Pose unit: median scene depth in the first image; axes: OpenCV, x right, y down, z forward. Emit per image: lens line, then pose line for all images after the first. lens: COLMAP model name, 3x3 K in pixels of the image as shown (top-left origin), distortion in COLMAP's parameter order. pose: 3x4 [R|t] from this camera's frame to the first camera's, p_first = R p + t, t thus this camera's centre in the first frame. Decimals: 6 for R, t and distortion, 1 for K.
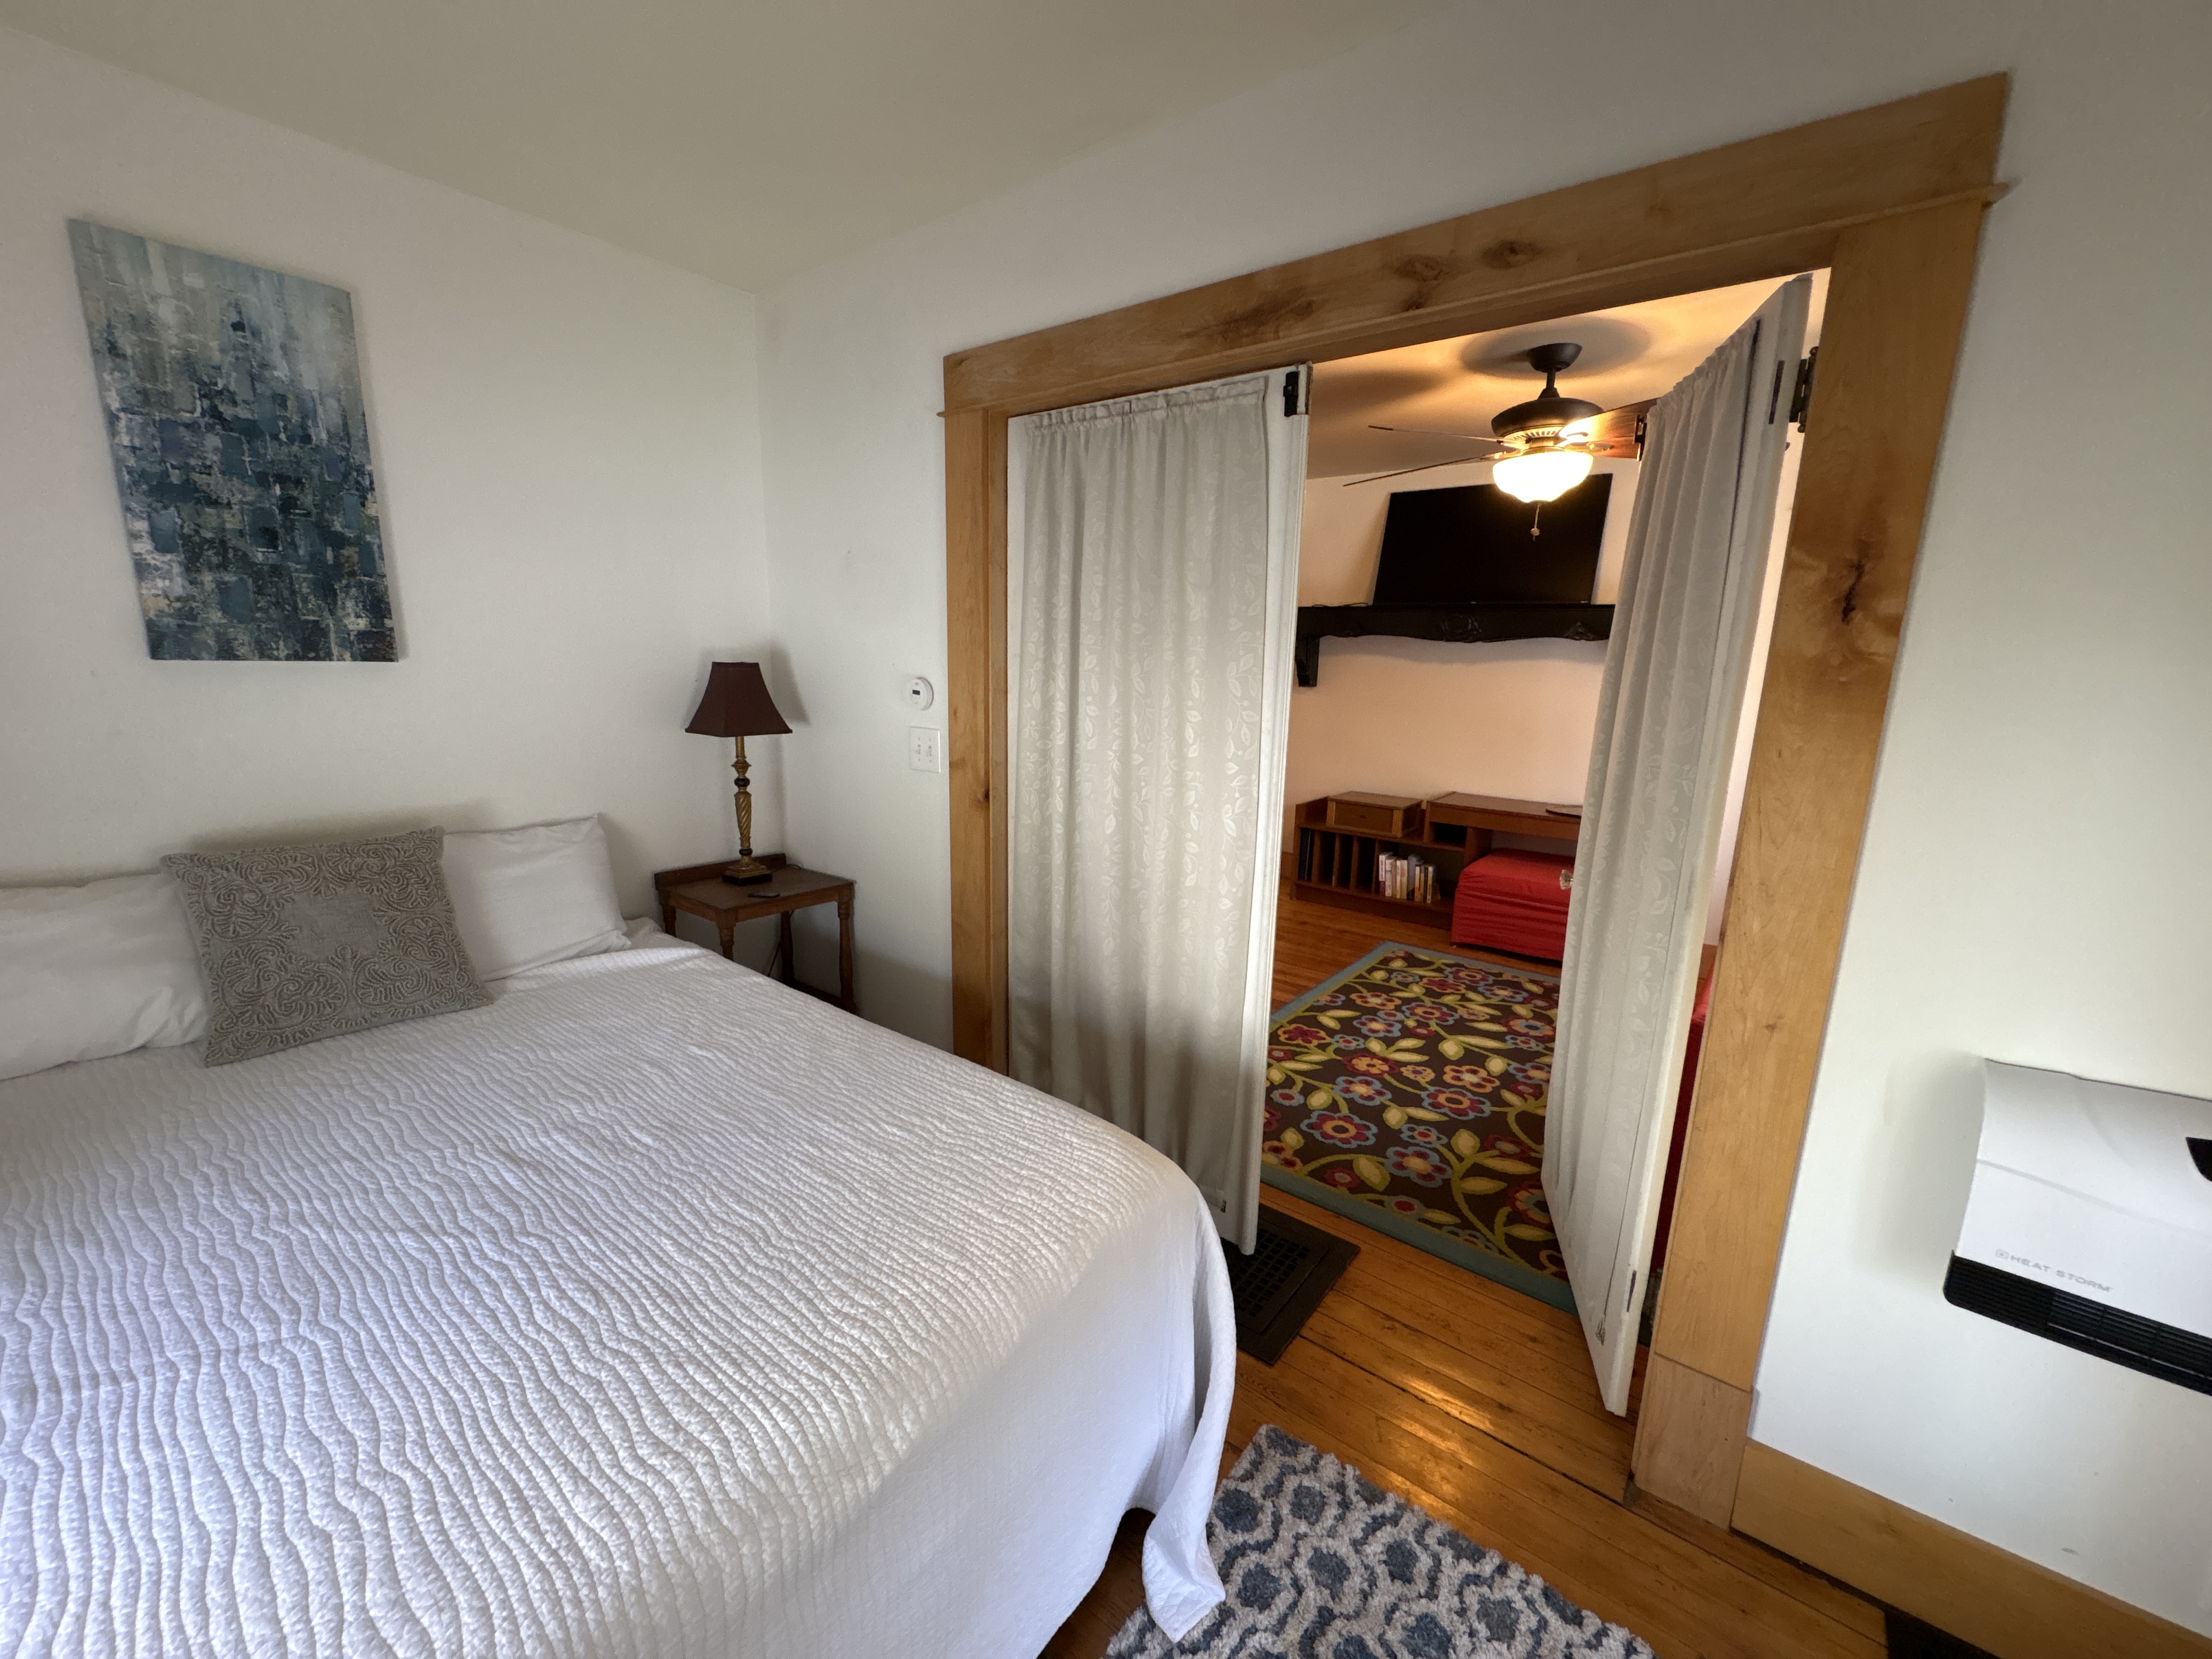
lens RADIAL K [[891.1, 0, 1106.3], [0, 891.1, 827.6], [0, 0, 1]] dist [-0.000146, 0.000630]
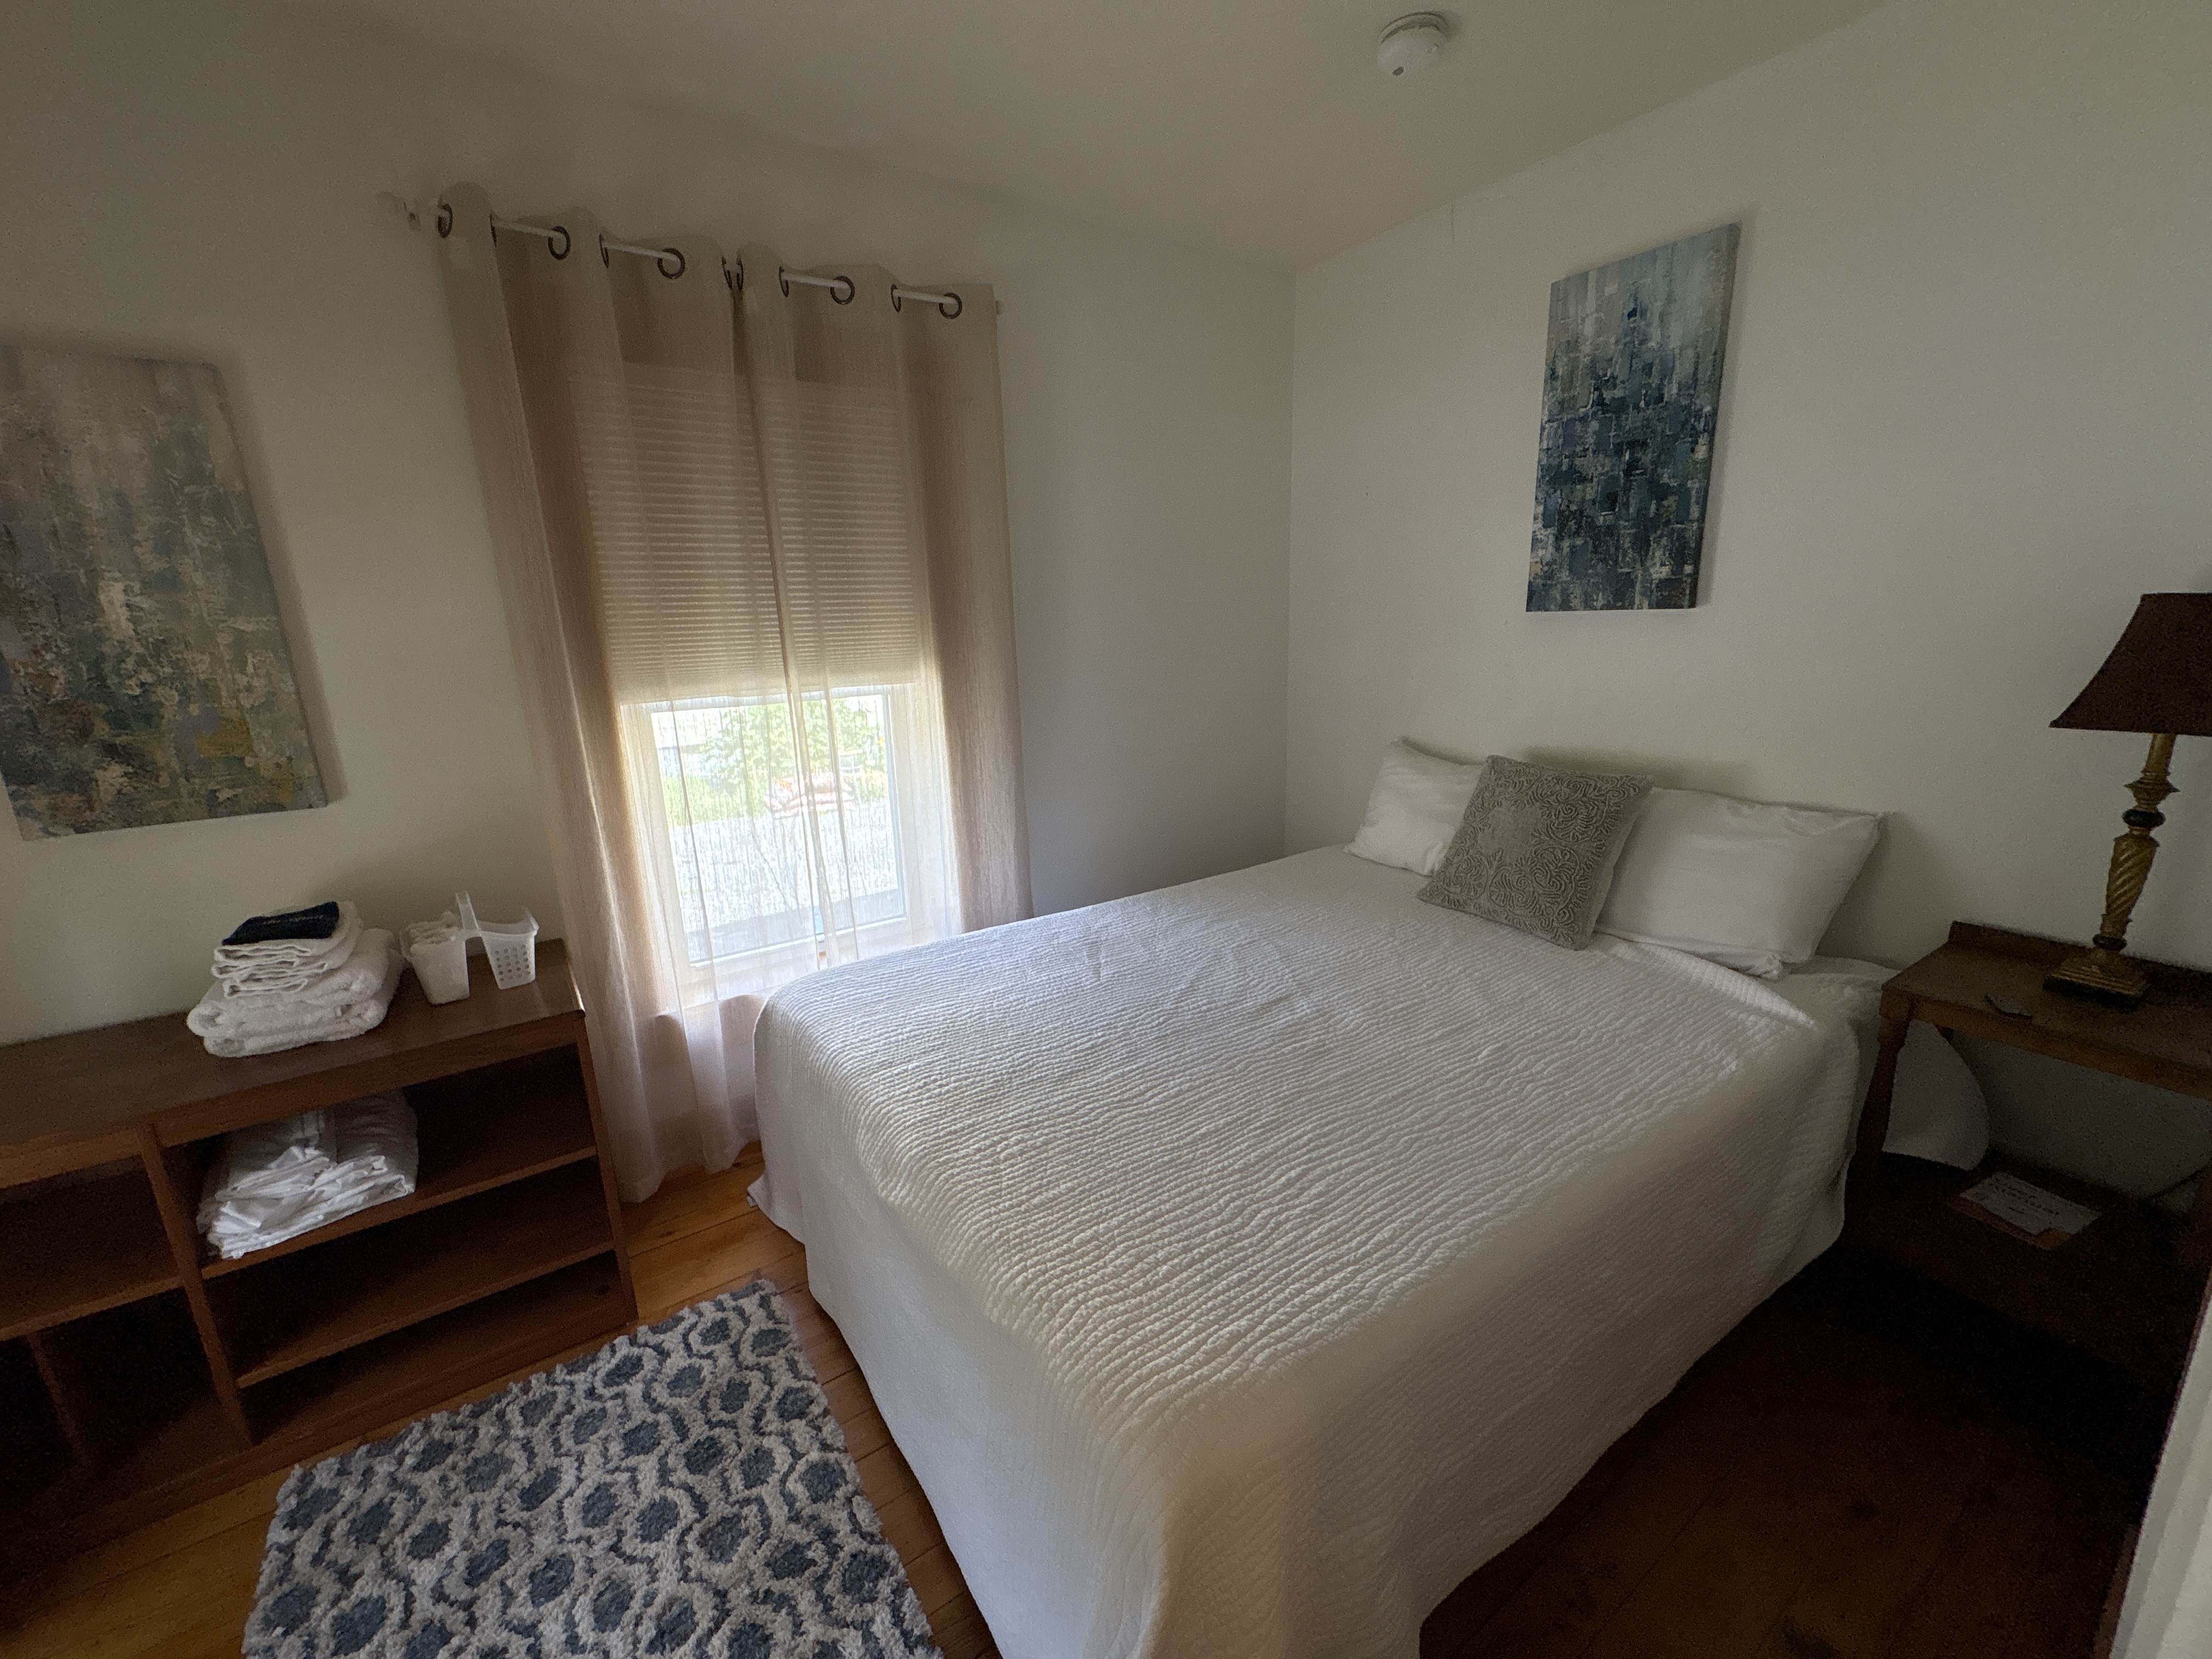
lens RADIAL K [[891.1, 0, 1107.1], [0, 891.1, 827.8], [0, 0, 1]] dist [-0.000146, 0.000630]
pose [[-0.311506, 0.204604, -0.927956, 0.418067], [-0.160783, 0.951115, 0.263683, -0.125861], [0.936543, 0.231338, -0.263381, 0.802992]]
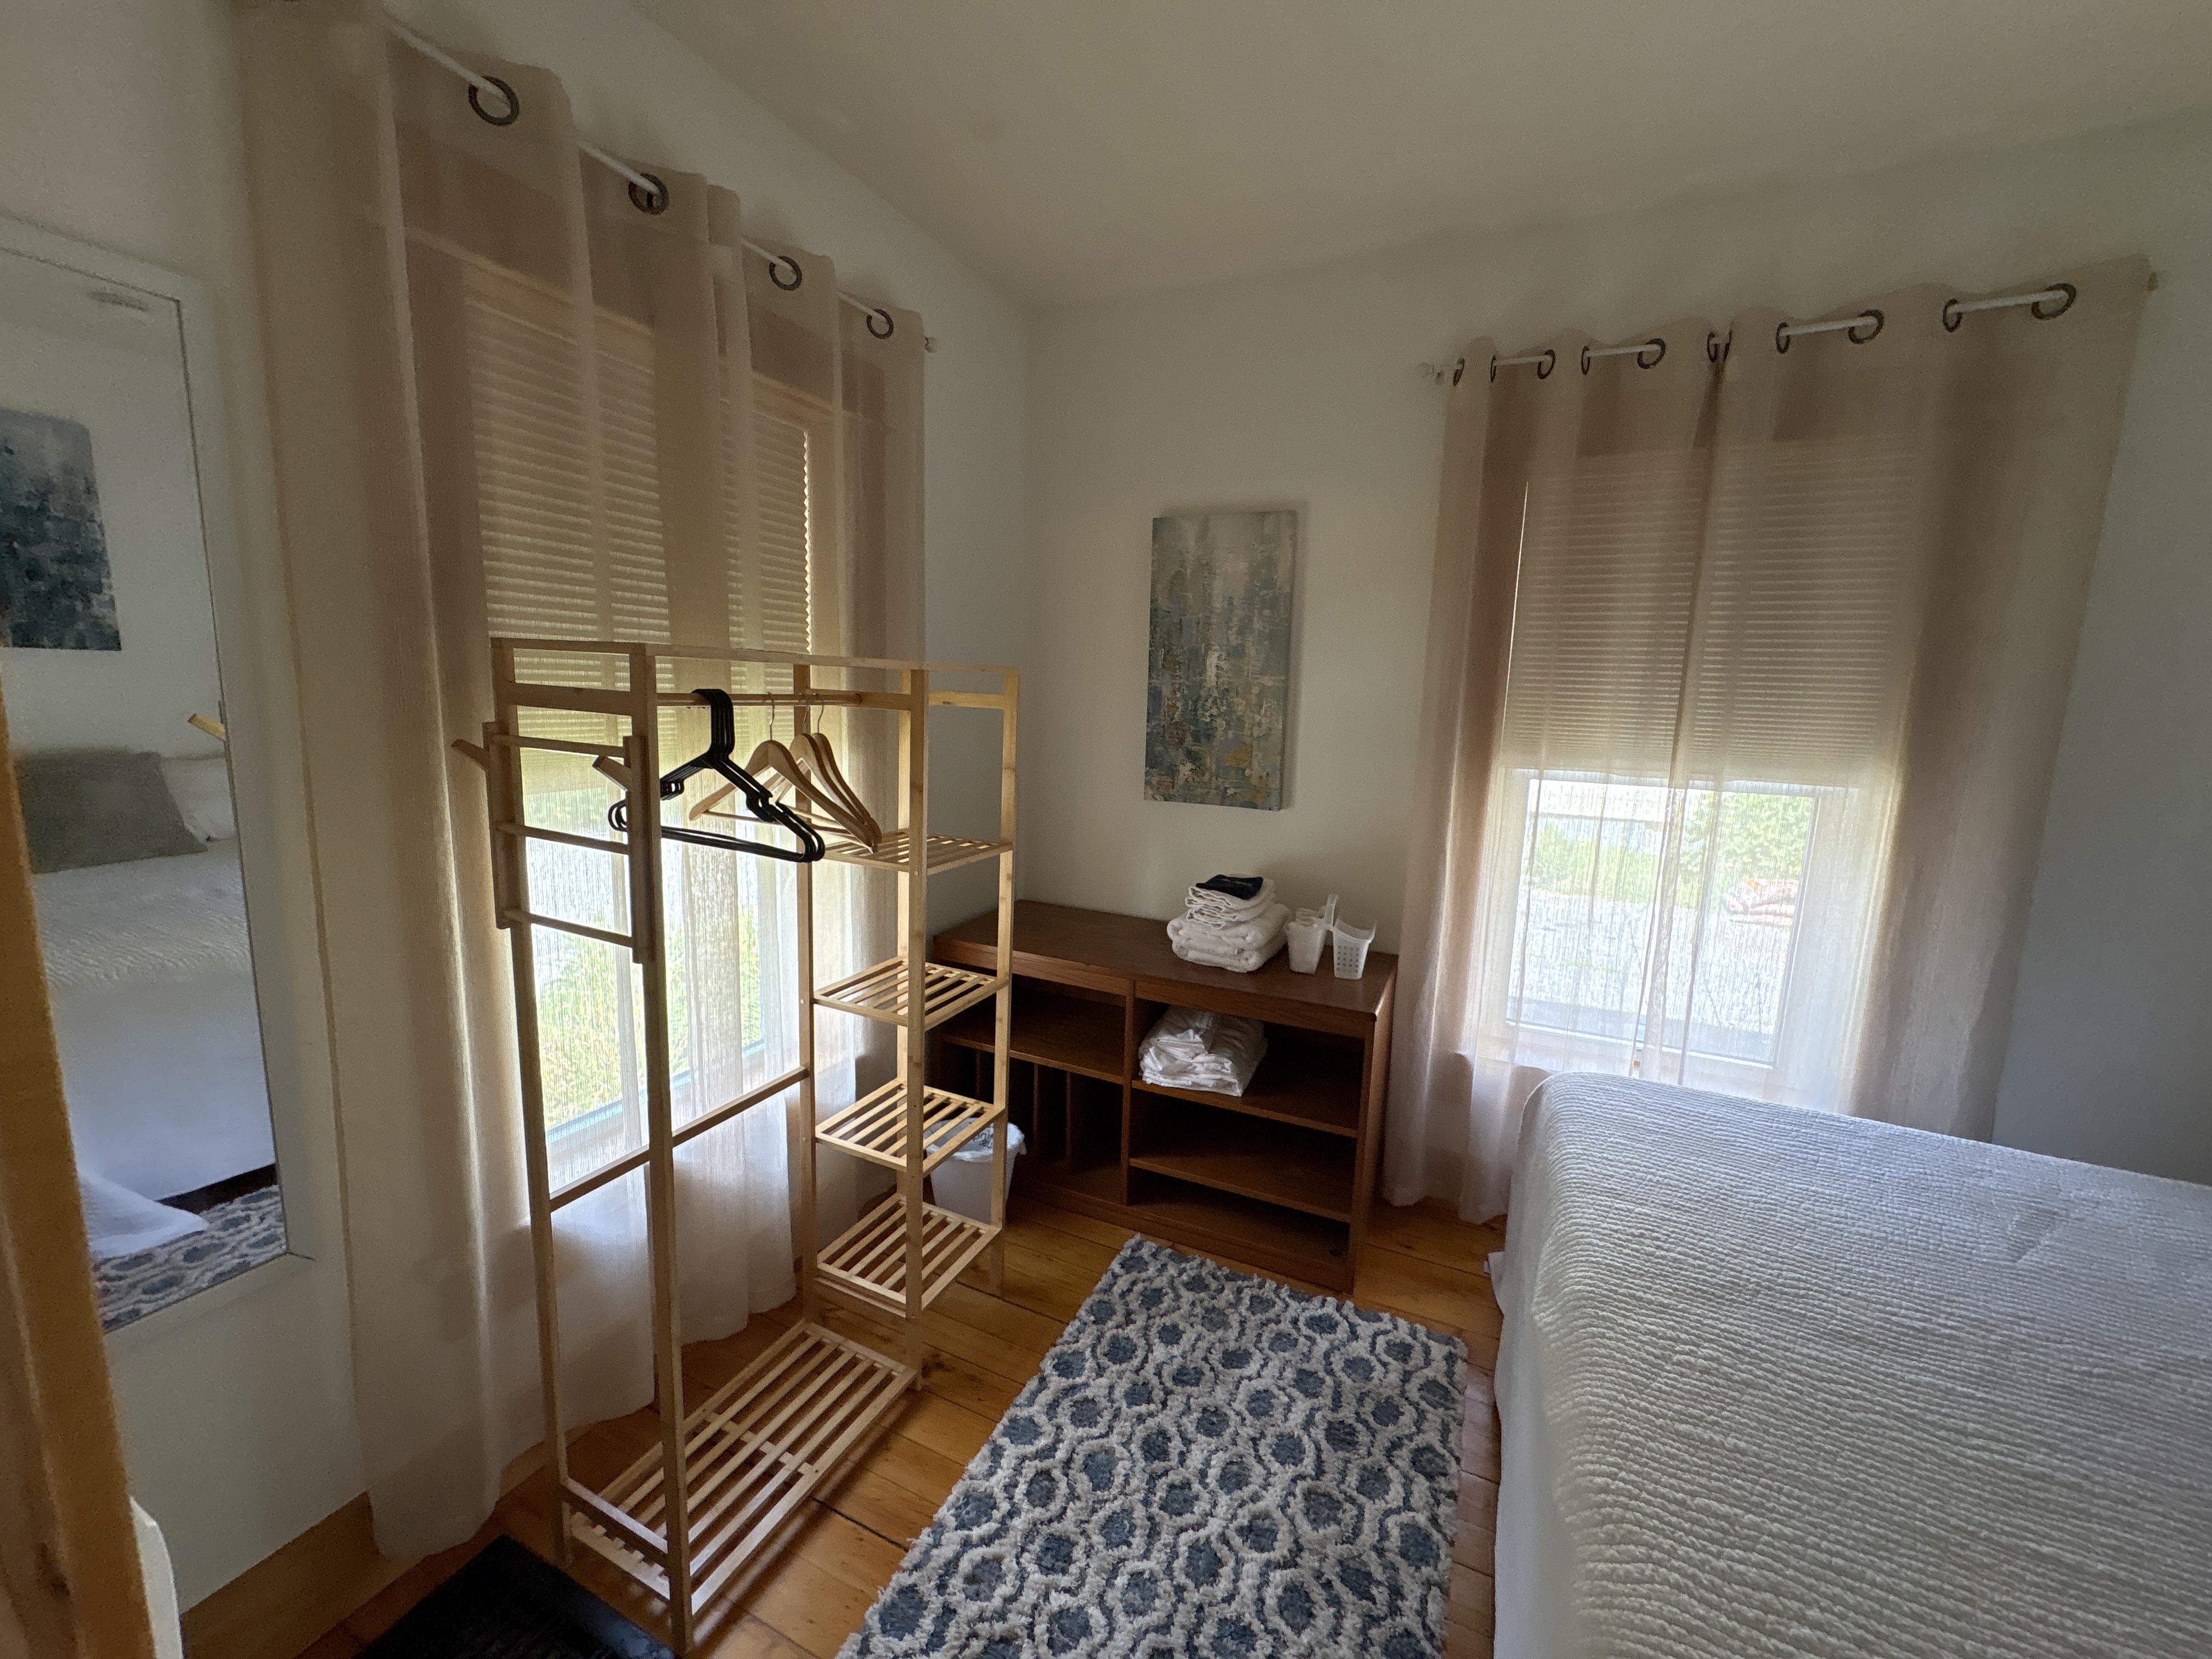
lens RADIAL K [[891.1, 0, 1102.3], [0, 891.1, 828.5], [0, 0, 1]] dist [-0.000146, 0.000630]
pose [[-0.975645, -0.019714, -0.218467, 0.349597], [-0.094734, 0.936153, 0.338591, -0.157514], [0.197844, 0.351041, -0.915220, 0.918971]]
